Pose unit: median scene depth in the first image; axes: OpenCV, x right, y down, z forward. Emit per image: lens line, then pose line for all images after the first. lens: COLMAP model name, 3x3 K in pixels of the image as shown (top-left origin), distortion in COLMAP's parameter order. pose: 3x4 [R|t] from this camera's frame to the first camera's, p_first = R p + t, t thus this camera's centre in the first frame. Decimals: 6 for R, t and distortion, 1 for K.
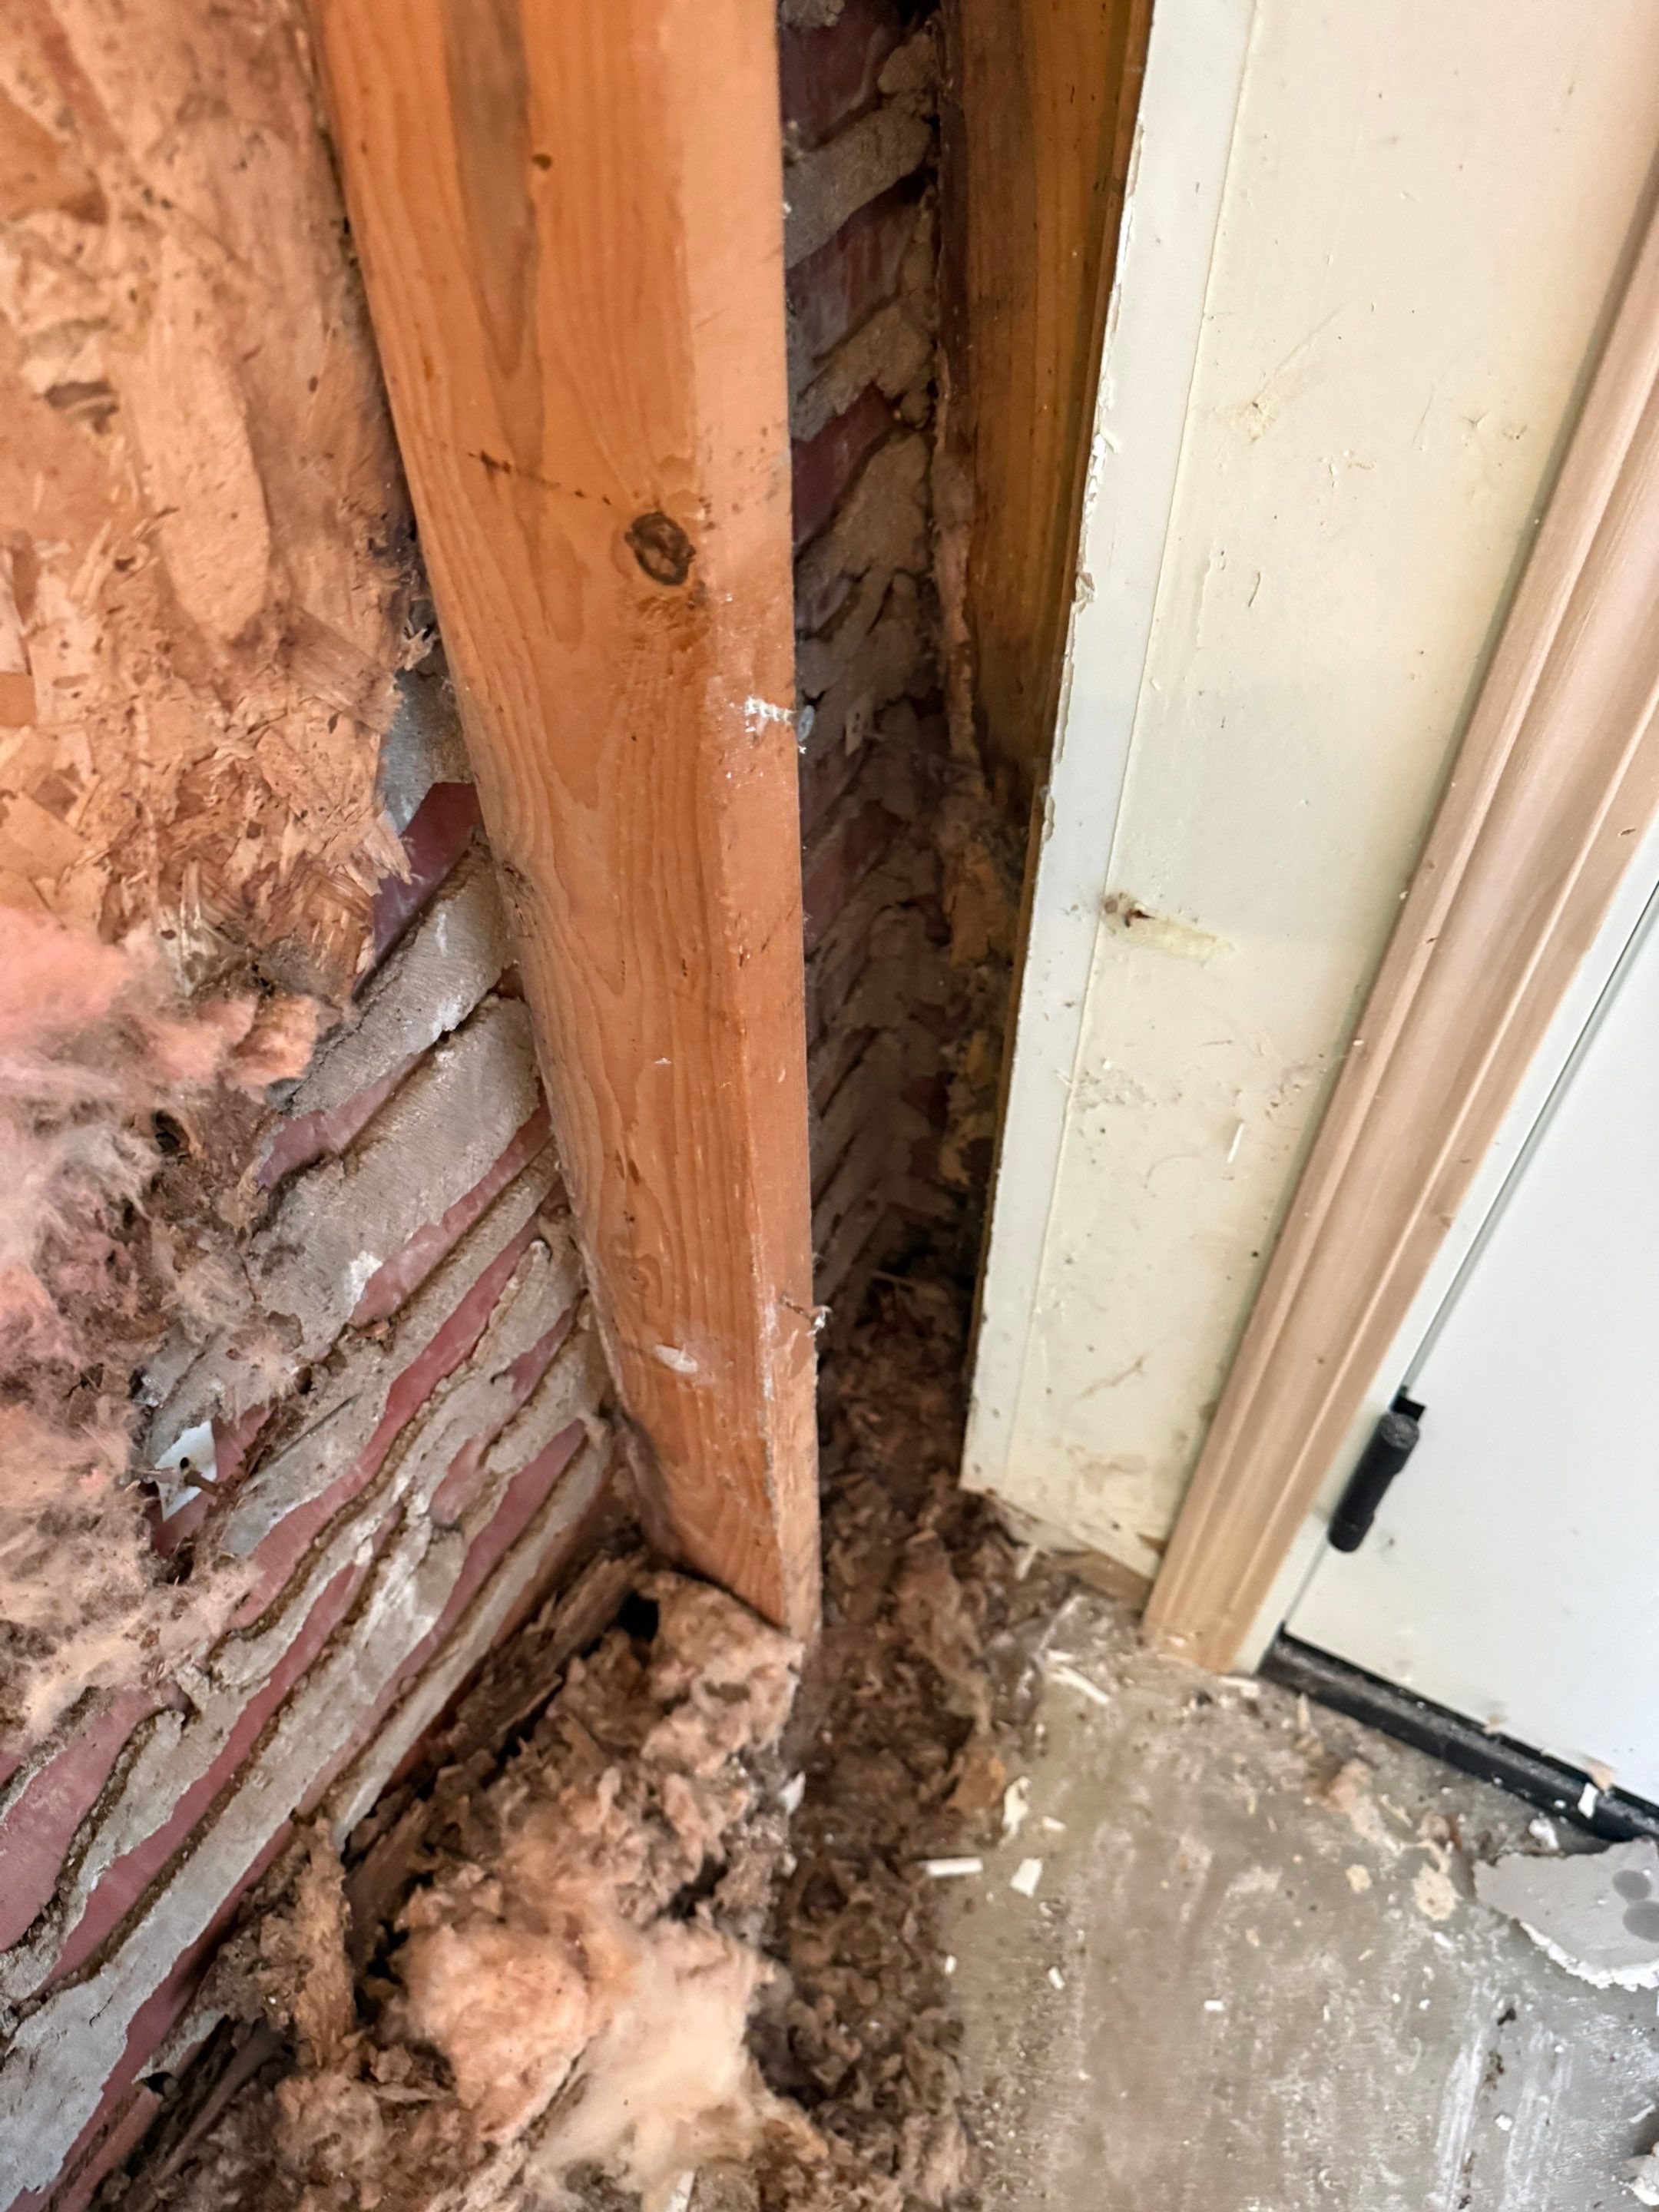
lens RADIAL K [[1571.0, 0, 745.6], [0, 1571.0, 1124.0], [0, 0, 1]] dist [0.056743, -0.057858]
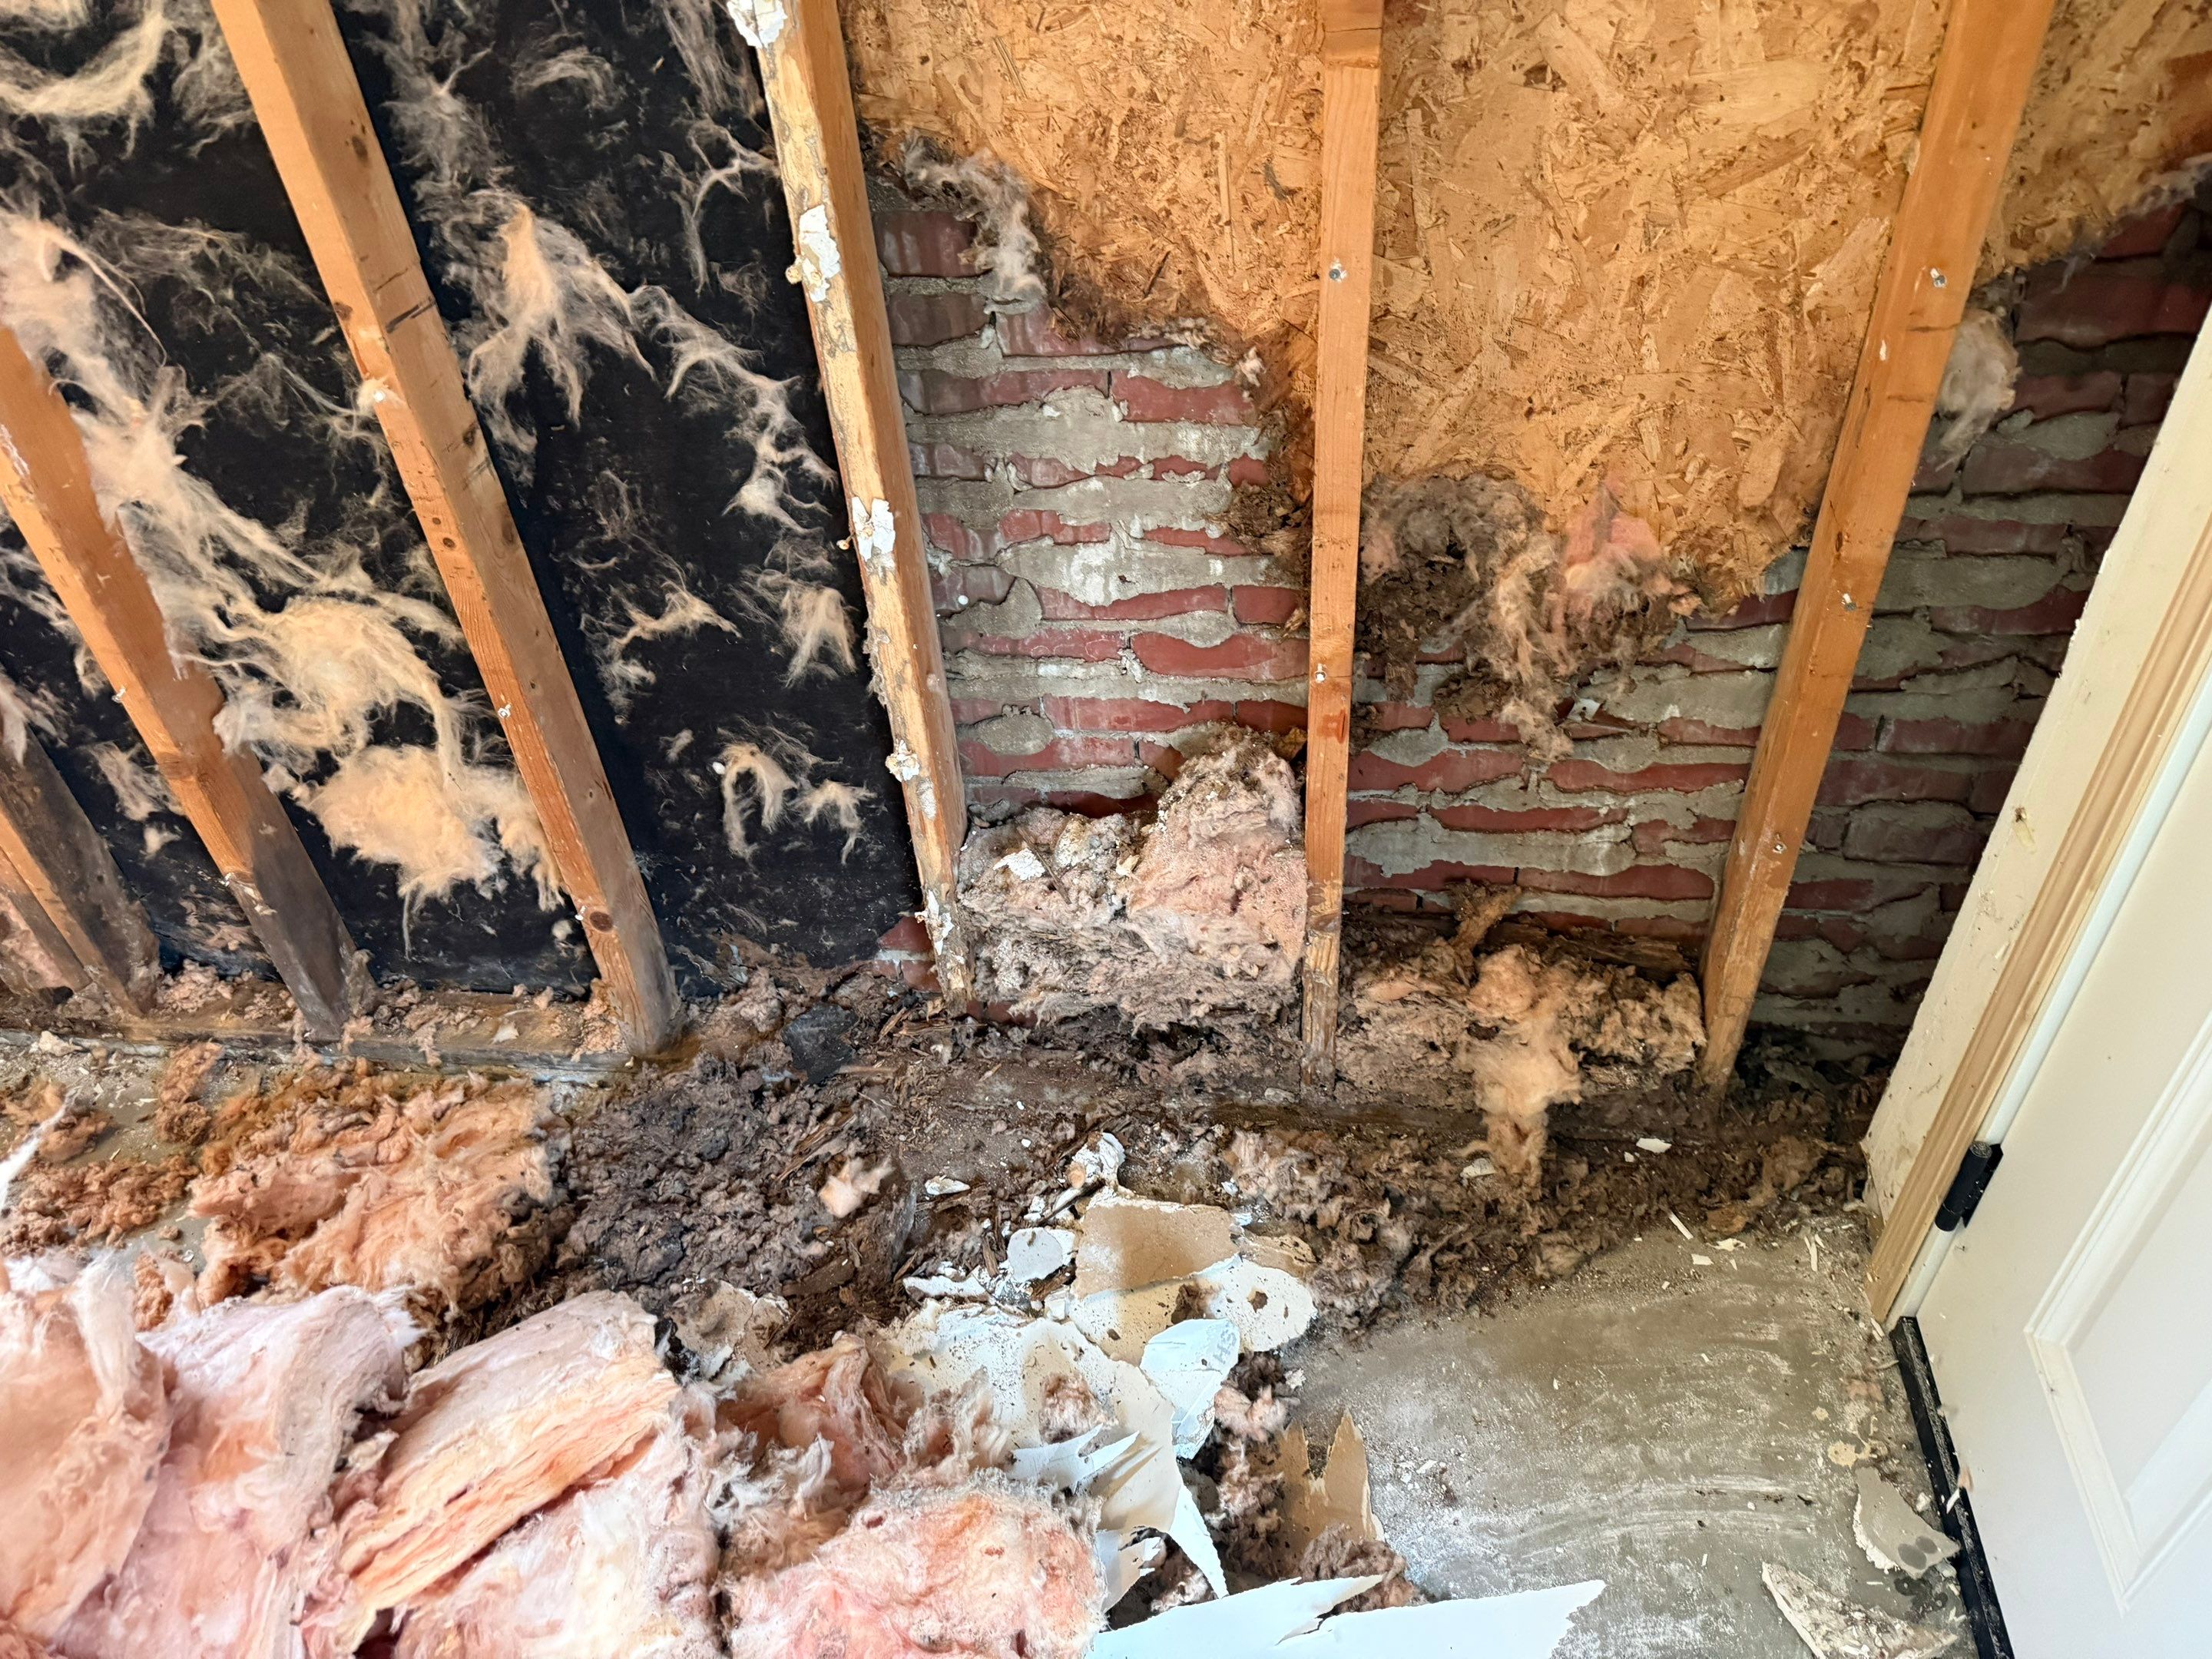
lens RADIAL K [[1571.0, 0, 1068.7], [0, 1571.0, 850.6], [0, 0, 1]] dist [0.056743, -0.057858]
pose [[0.349781, 0.628063, -0.695119, 1.248051], [-0.675720, 0.683071, 0.277158, 0.168676], [0.648888, 0.372761, 0.663320, -1.257258]]
